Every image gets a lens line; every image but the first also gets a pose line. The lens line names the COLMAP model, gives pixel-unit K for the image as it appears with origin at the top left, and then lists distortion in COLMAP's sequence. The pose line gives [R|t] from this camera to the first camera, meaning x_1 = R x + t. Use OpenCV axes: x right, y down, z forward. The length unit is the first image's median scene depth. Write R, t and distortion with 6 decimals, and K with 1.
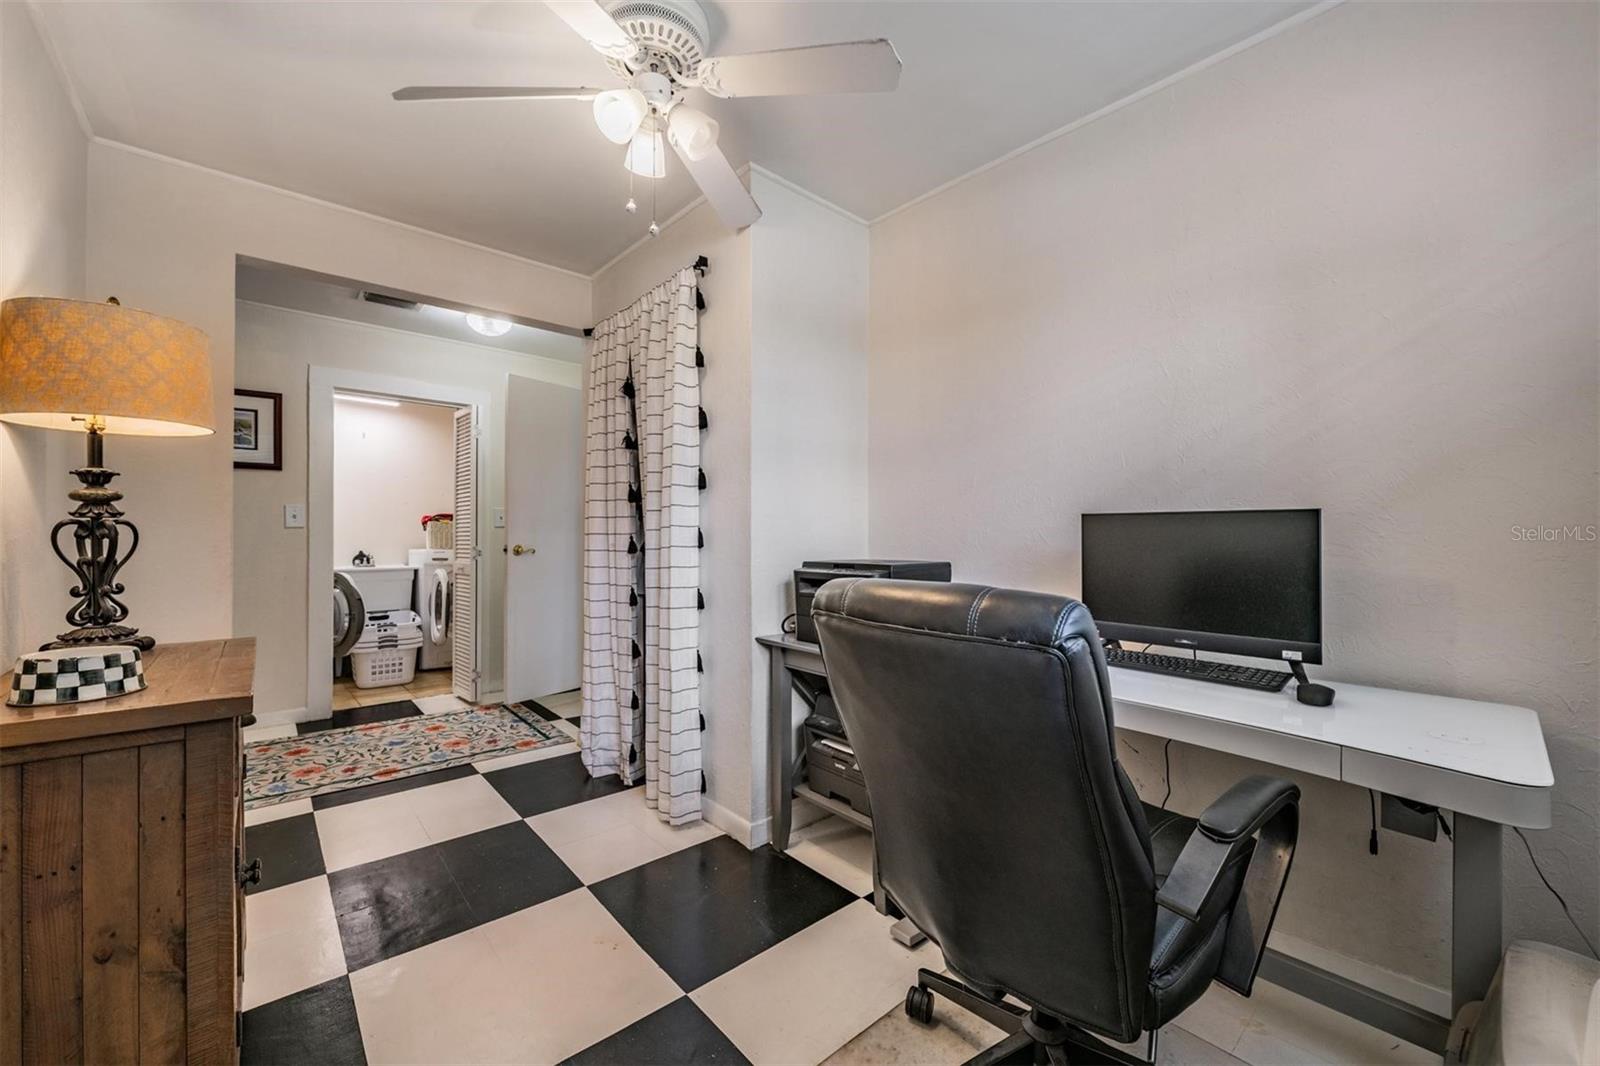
lens RADIAL K [[626.8, 0, 812.1], [0, 626.8, 541.9], [0, 0, 1]] dist [-0.000005, -0.000226]
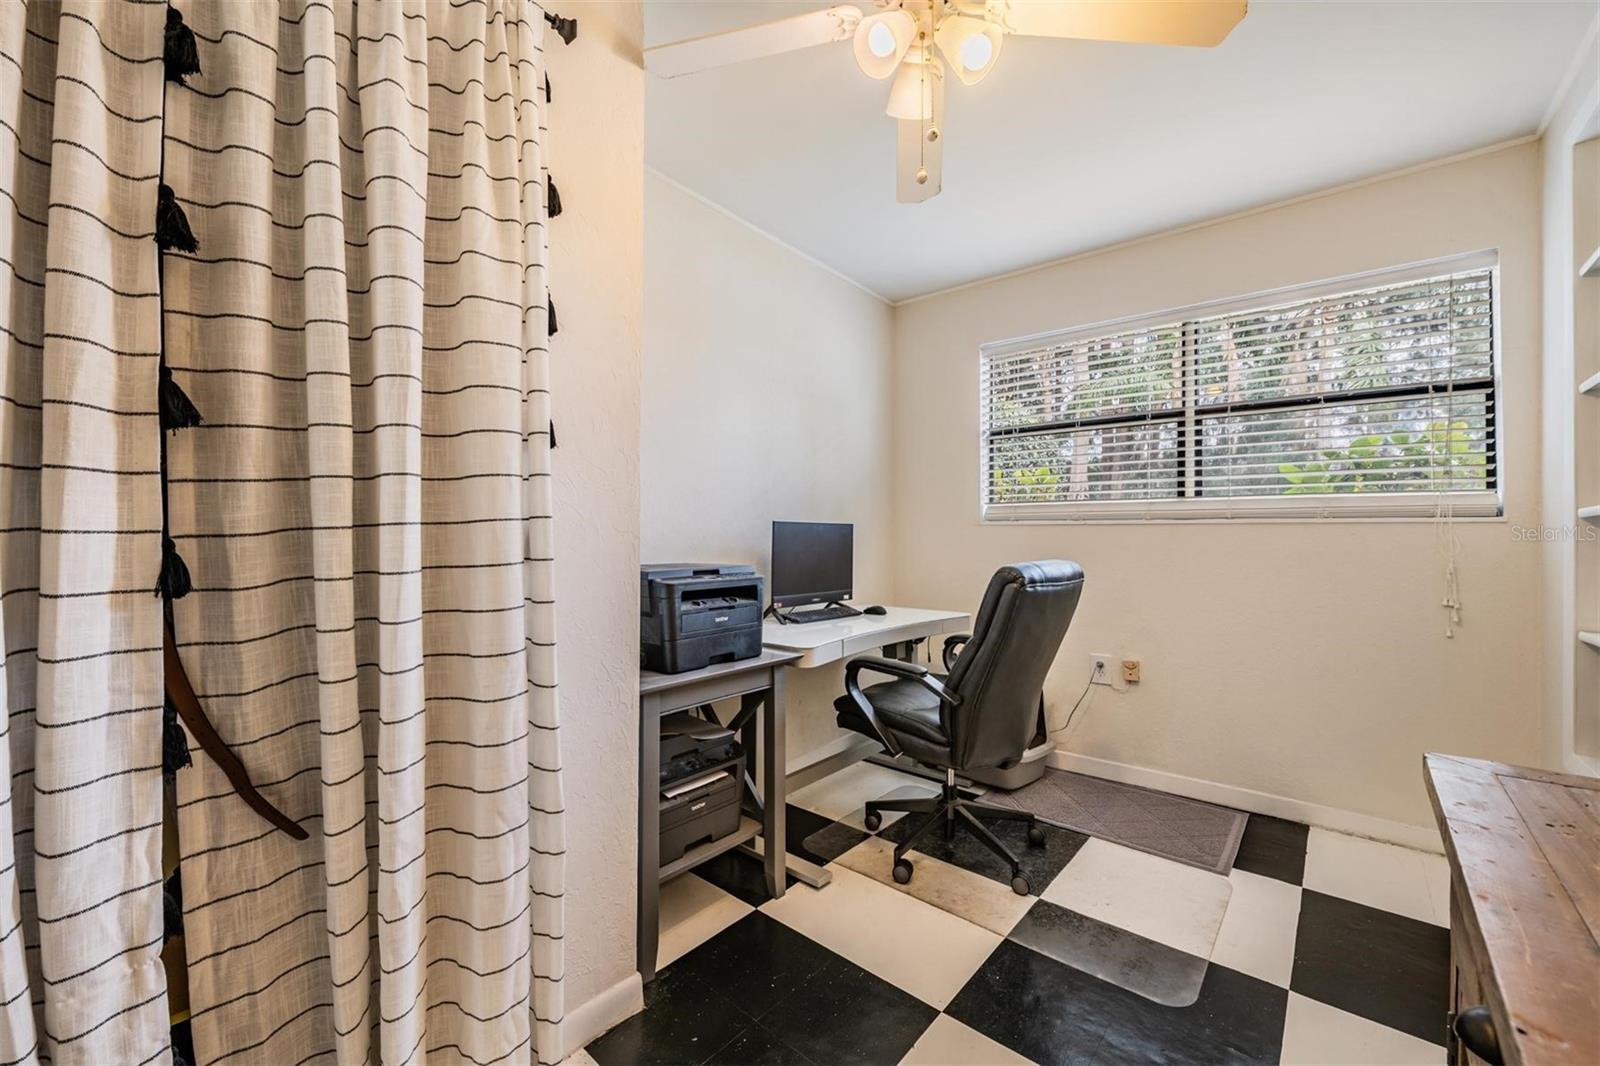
lens RADIAL K [[626.8, 0, 812.1], [0, 626.8, 541.9], [0, 0, 1]] dist [-0.000005, -0.000226]
pose [[-0.154956, -0.010062, 0.987870, -0.952067], [0.004635, 0.999930, 0.010912, -0.014392], [-0.987911, 0.006270, -0.154898, 1.128092]]
